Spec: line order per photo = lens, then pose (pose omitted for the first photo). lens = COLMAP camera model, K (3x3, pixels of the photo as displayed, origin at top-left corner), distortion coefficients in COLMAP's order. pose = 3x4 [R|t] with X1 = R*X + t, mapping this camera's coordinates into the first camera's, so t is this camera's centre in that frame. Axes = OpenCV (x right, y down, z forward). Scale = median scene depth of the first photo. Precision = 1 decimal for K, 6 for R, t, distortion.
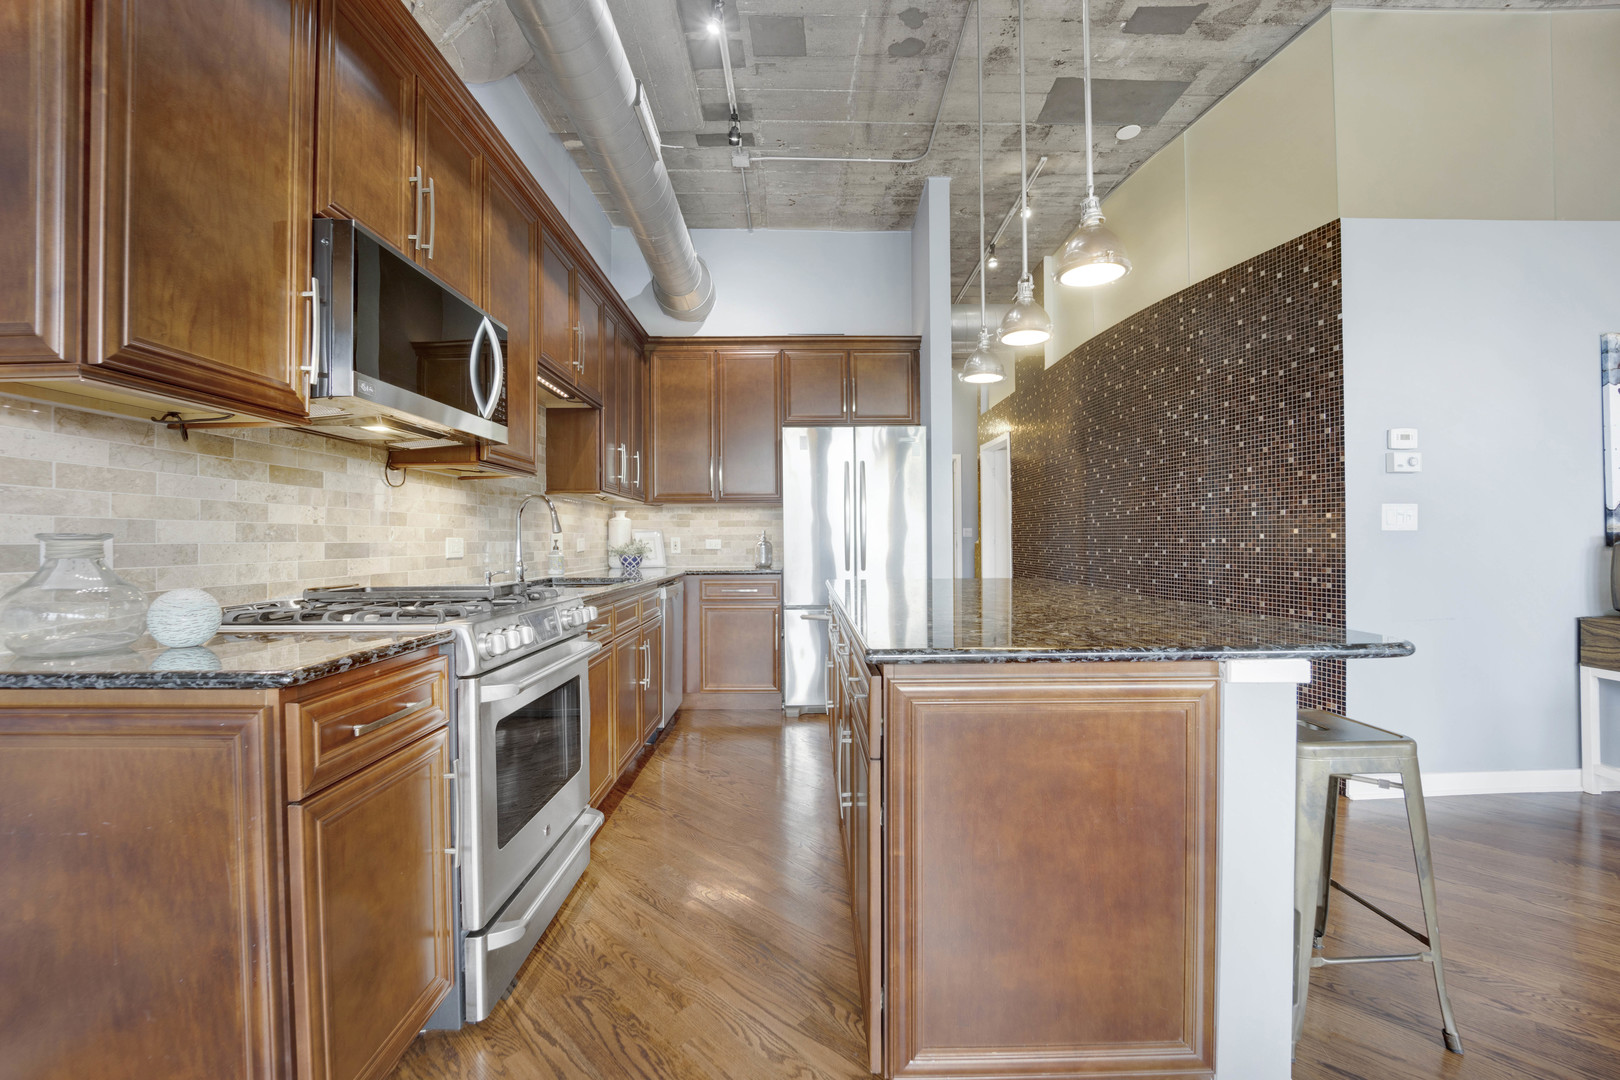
lens RADIAL K [[663.9, 0, 804.8], [0, 663.9, 539.7], [0, 0, 1]] dist [-0.023263, 0.000362]
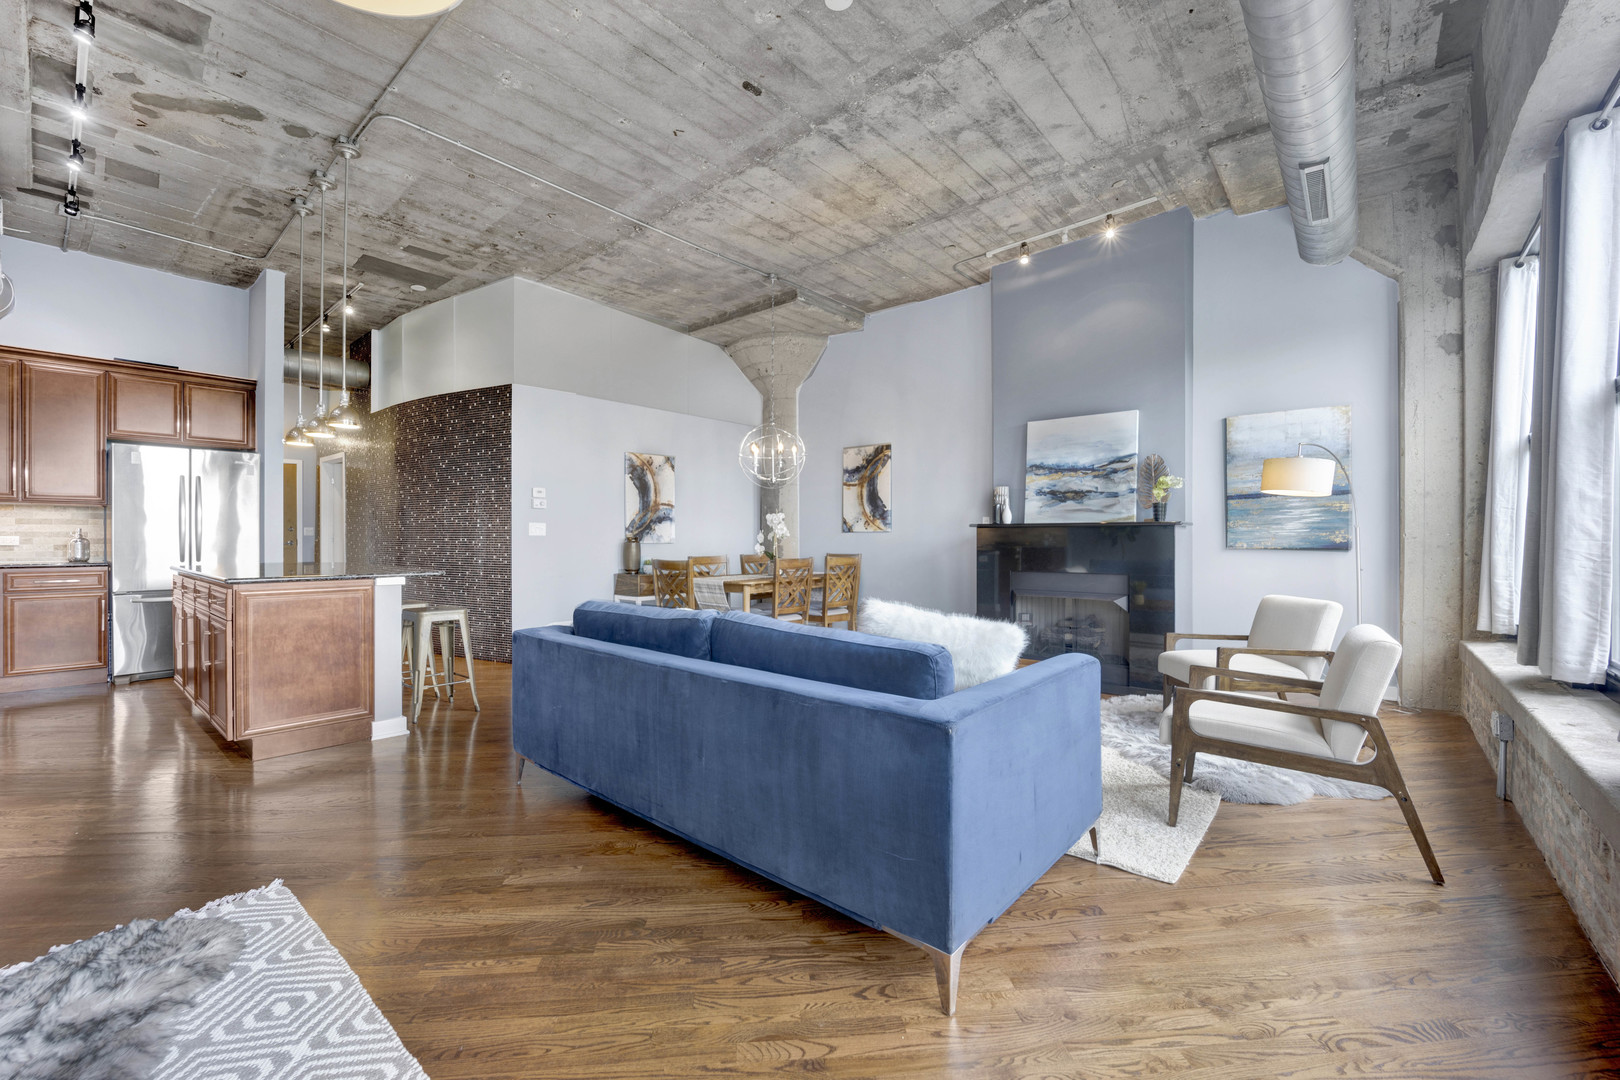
lens RADIAL K [[663.9, 0, 804.8], [0, 663.9, 539.7], [0, 0, 1]] dist [-0.023263, 0.000362]
pose [[0.644934, 0.005616, 0.764218, -0.153251], [-0.006773, 0.999976, -0.001633, -0.002377], [-0.764208, -0.004123, 0.644956, -0.930485]]
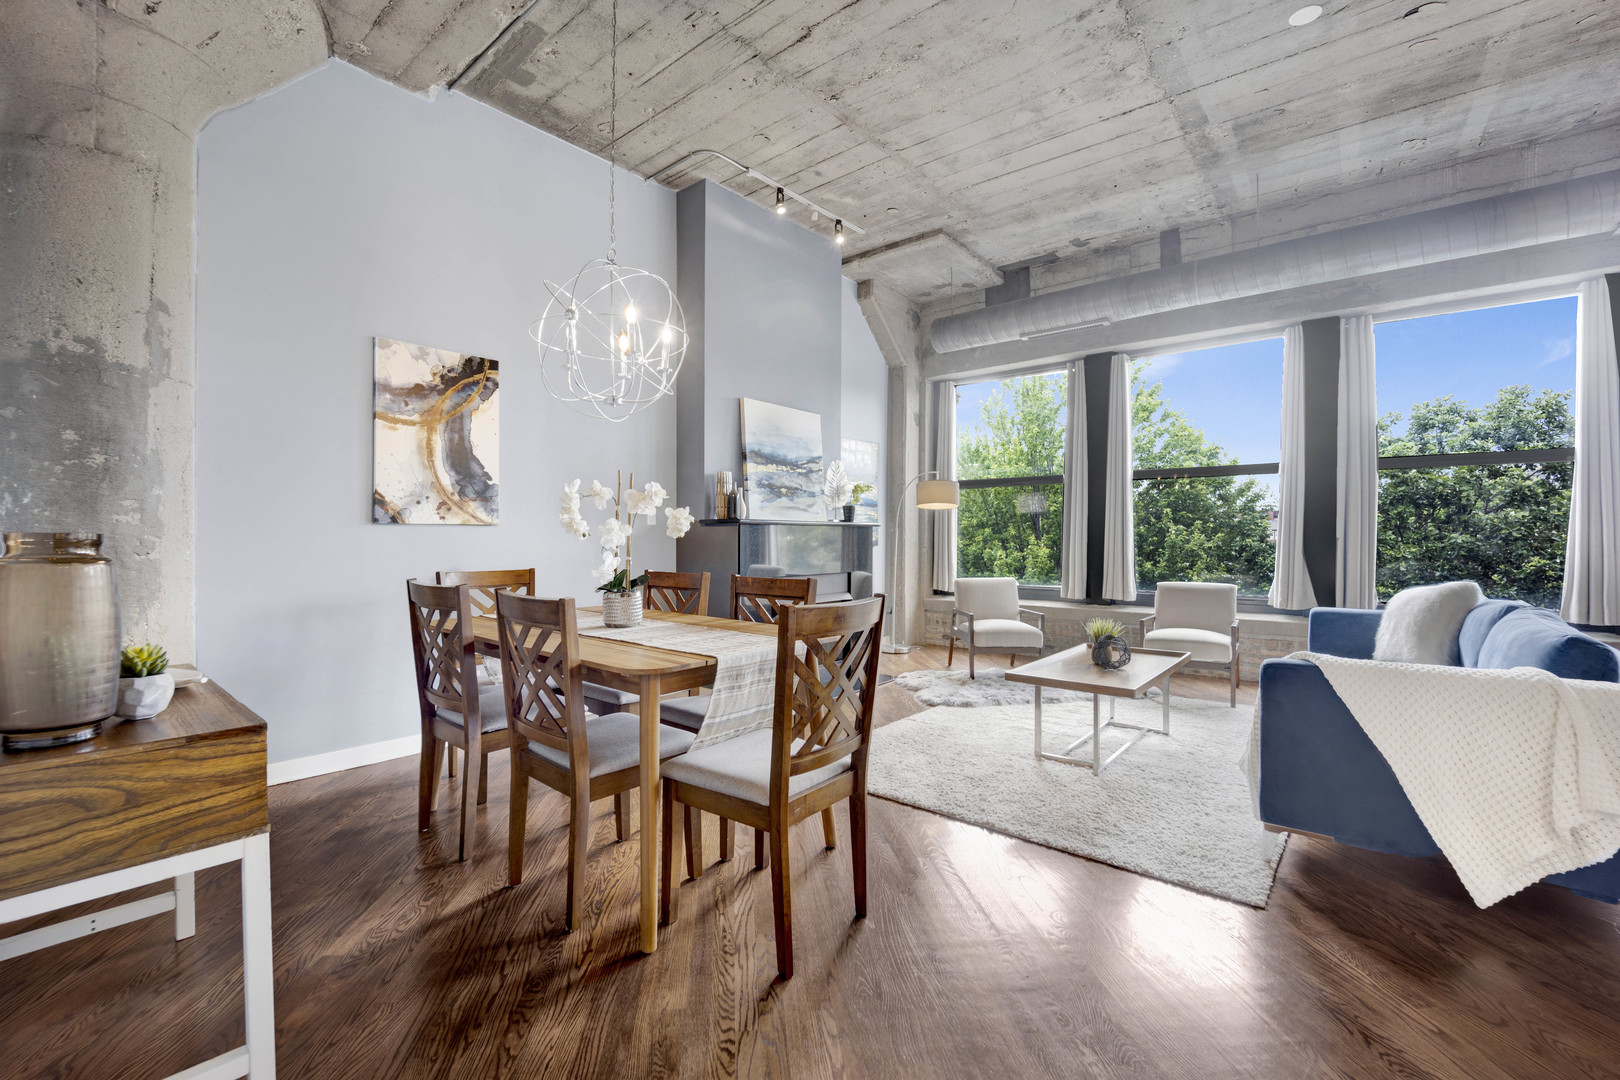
lens RADIAL K [[672.2, 0, 810.0], [0, 672.2, 540.0], [0, 0, 1]] dist [-0.020529, -0.000137]
pose [[-0.774962, 0.003320, 0.632000, 0.544327], [0.002430, 0.999994, -0.002273, -0.004692], [-0.632004, -0.000226, -0.774965, 0.843051]]
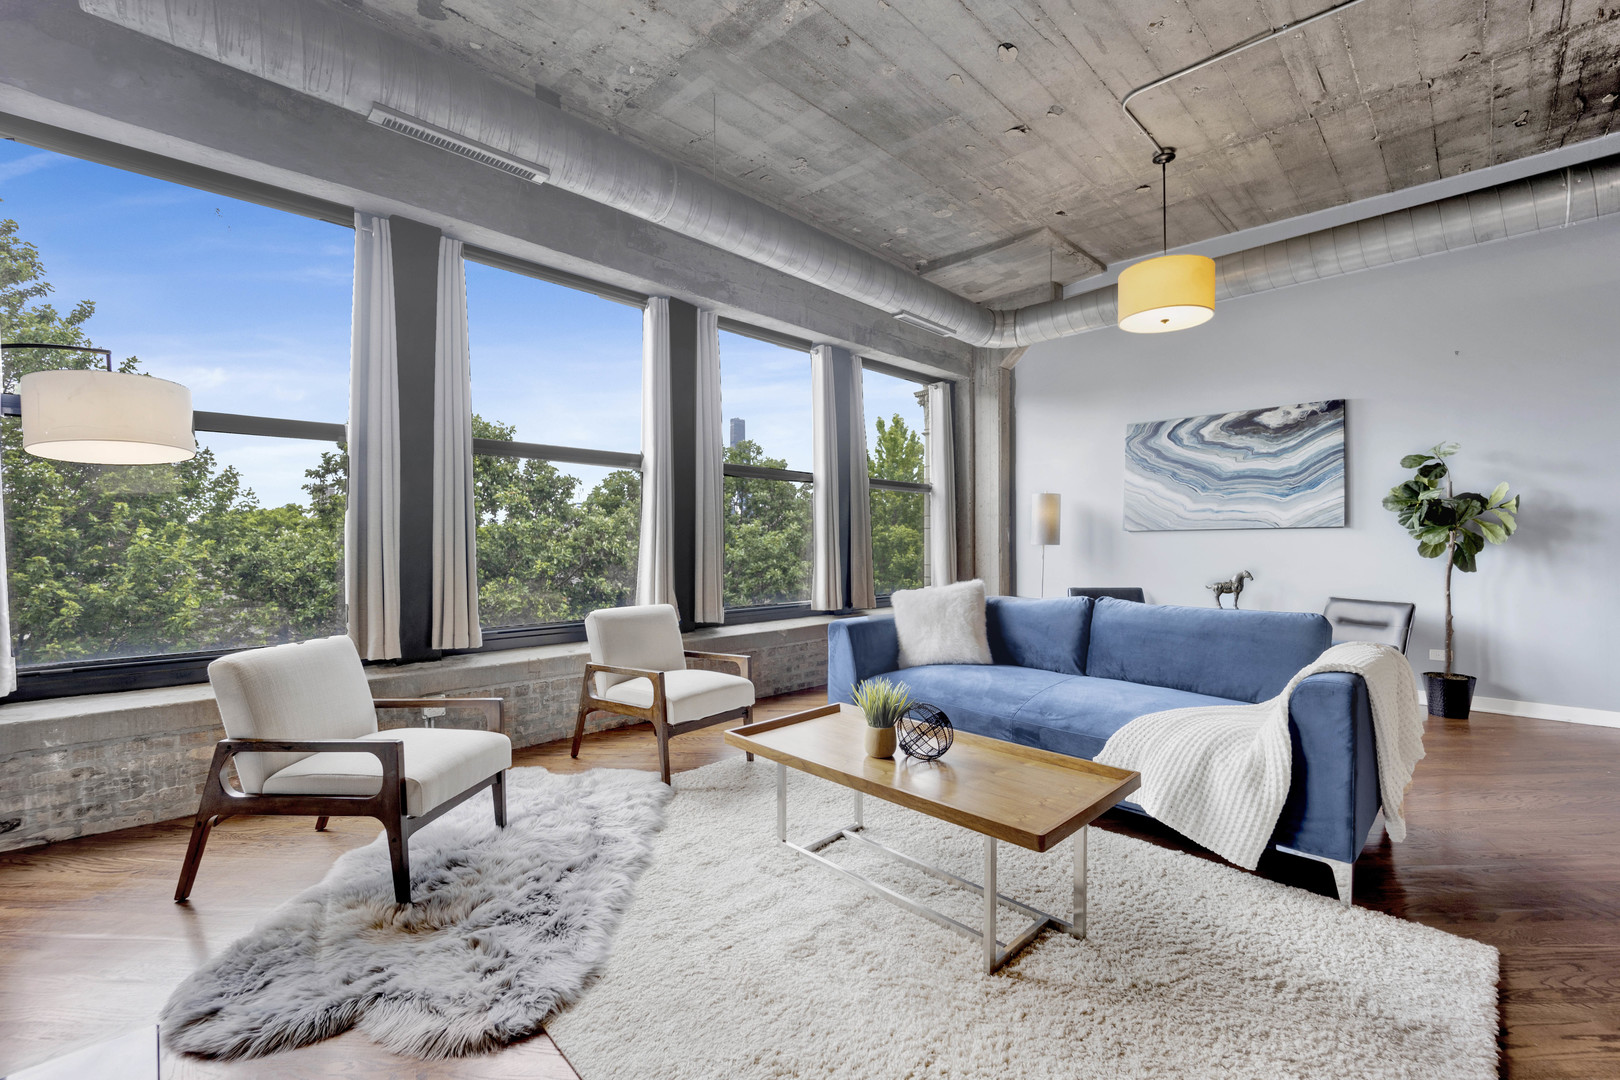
lens RADIAL K [[676.9, 0, 804.6], [0, 676.9, 550.0], [0, 0, 1]] dist [-0.016124, 0.000097]
pose [[-0.712355, 0.018100, -0.701586, 1.423877], [0.011383, 0.999834, 0.014238, -0.015265], [0.701727, 0.002156, -0.712442, 0.069277]]
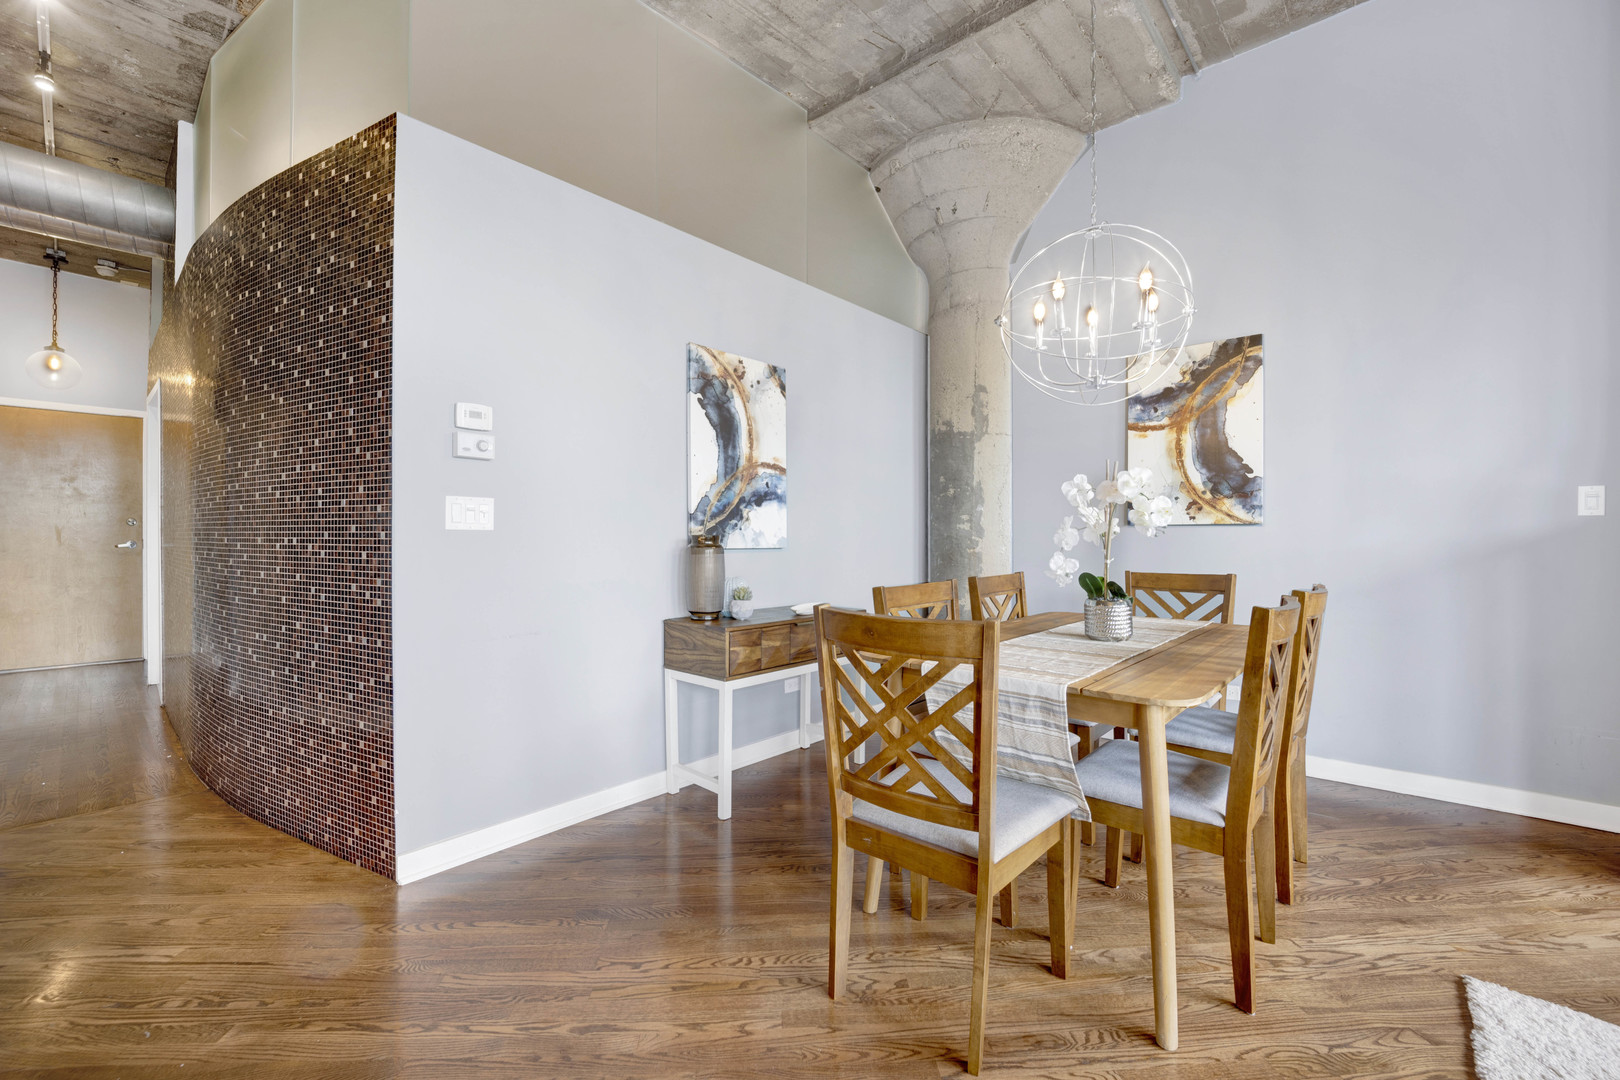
lens RADIAL K [[672.2, 0, 810.0], [0, 672.2, 540.0], [0, 0, 1]] dist [-0.020529, -0.000137]
pose [[0.665536, 0.006511, 0.746337, 0.502917], [-0.007861, 0.999968, -0.001714, -0.003084], [-0.746324, -0.004726, 0.665566, 0.115307]]
